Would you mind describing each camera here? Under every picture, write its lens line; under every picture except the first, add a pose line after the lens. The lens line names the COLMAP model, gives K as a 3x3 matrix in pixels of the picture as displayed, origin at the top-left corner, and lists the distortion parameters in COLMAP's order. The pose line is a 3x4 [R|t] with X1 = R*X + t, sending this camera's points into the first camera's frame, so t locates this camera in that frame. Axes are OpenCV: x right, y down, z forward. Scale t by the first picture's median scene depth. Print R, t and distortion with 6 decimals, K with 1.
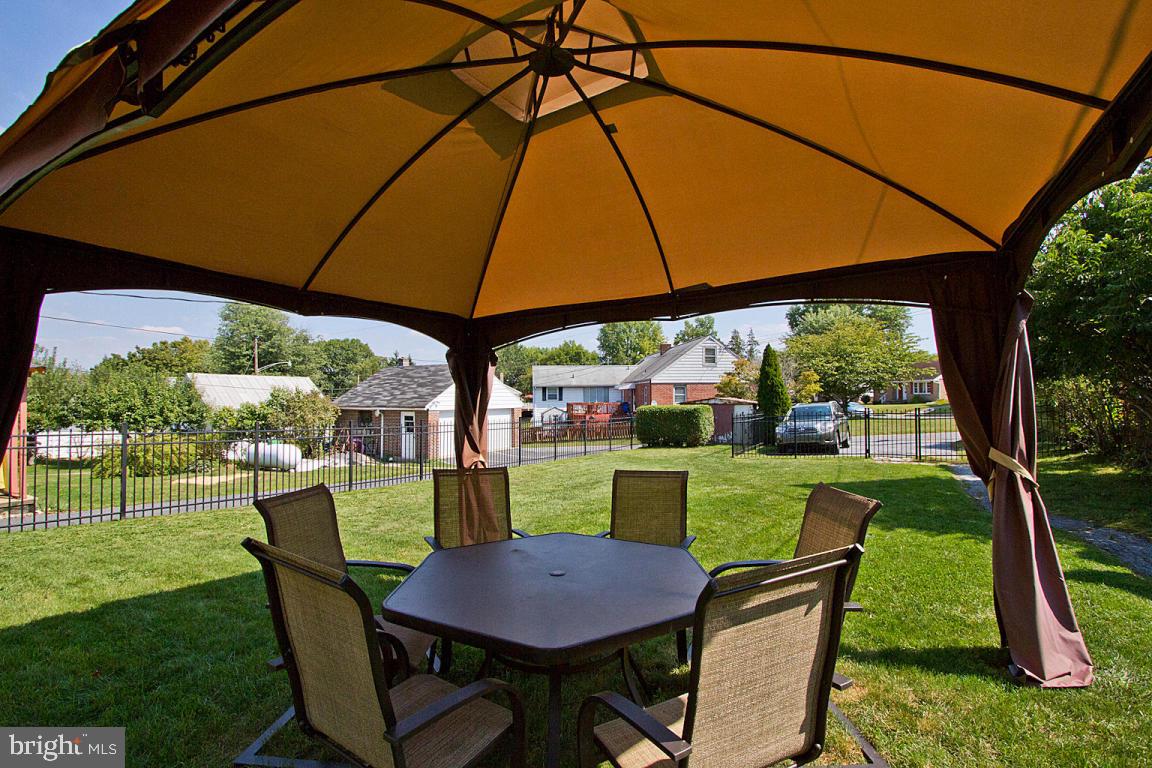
lens RADIAL K [[540.0, 0, 577.8], [0, 540.0, 384.1], [0, 0, 1]] dist [0.000196, -0.000334]
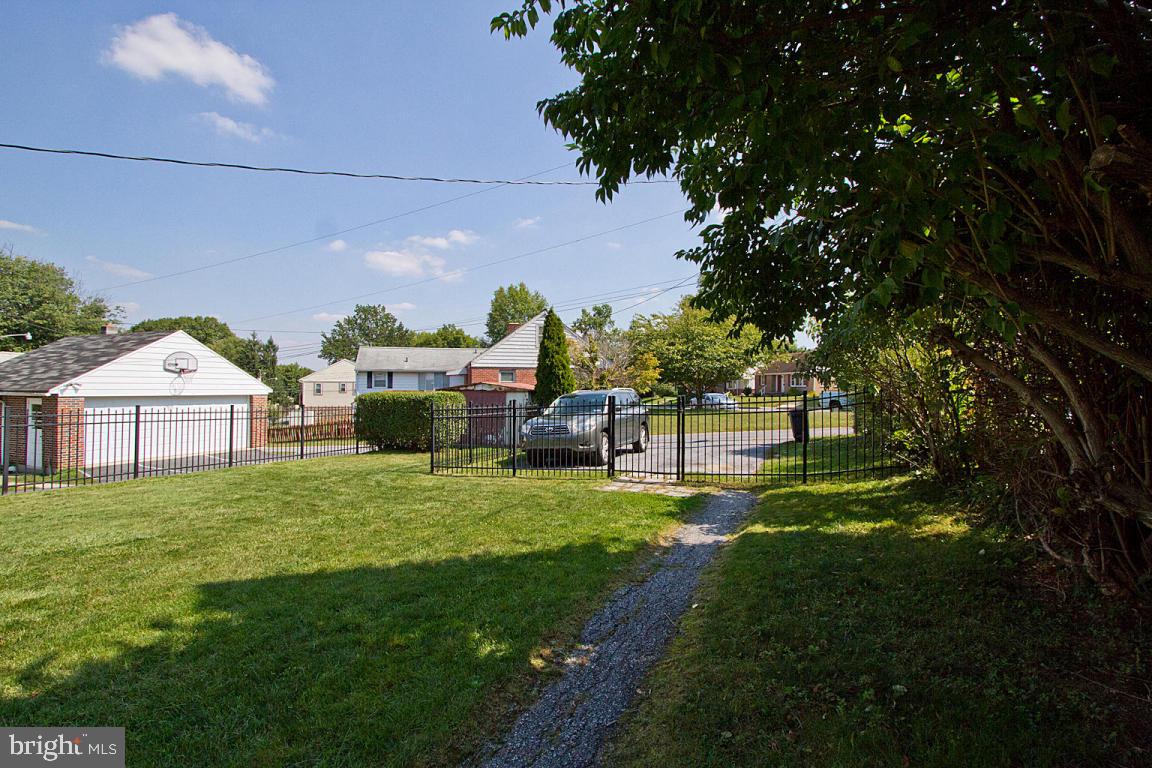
lens RADIAL K [[540.0, 0, 574.0], [0, 540.0, 385.8], [0, 0, 1]] dist [0.000196, -0.000334]
pose [[0.989214, 0.012073, 0.145980, 0.248899], [-0.014947, 0.999715, 0.018604, 0.013551], [-0.145714, -0.020586, 0.989113, 0.244323]]
